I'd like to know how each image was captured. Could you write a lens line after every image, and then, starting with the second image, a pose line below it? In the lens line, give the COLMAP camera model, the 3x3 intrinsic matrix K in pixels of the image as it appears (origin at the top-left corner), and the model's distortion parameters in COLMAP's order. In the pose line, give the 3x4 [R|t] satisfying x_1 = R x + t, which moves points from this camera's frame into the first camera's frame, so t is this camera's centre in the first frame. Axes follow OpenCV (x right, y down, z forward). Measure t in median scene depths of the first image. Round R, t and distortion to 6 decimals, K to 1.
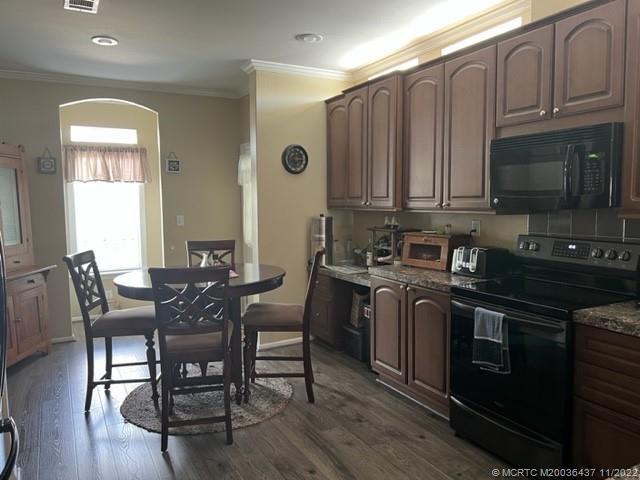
lens RADIAL K [[485.1, 0, 320.0], [0, 485.1, 240.0], [0, 0, 1]] dist [0.057949, -0.053236]
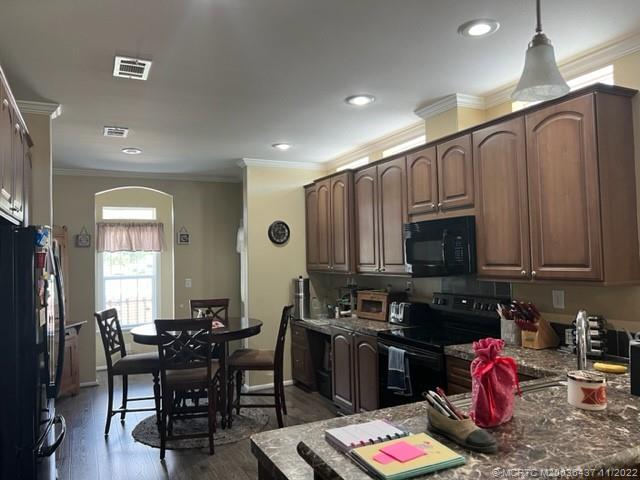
lens RADIAL K [[485.1, 0, 320.0], [0, 485.1, 240.0], [0, 0, 1]] dist [0.057949, -0.053236]
pose [[0.999009, -0.014525, -0.042084, 0.133827], [0.009464, 0.992961, -0.118064, 0.000452], [0.043502, 0.117549, 0.992114, -0.285796]]
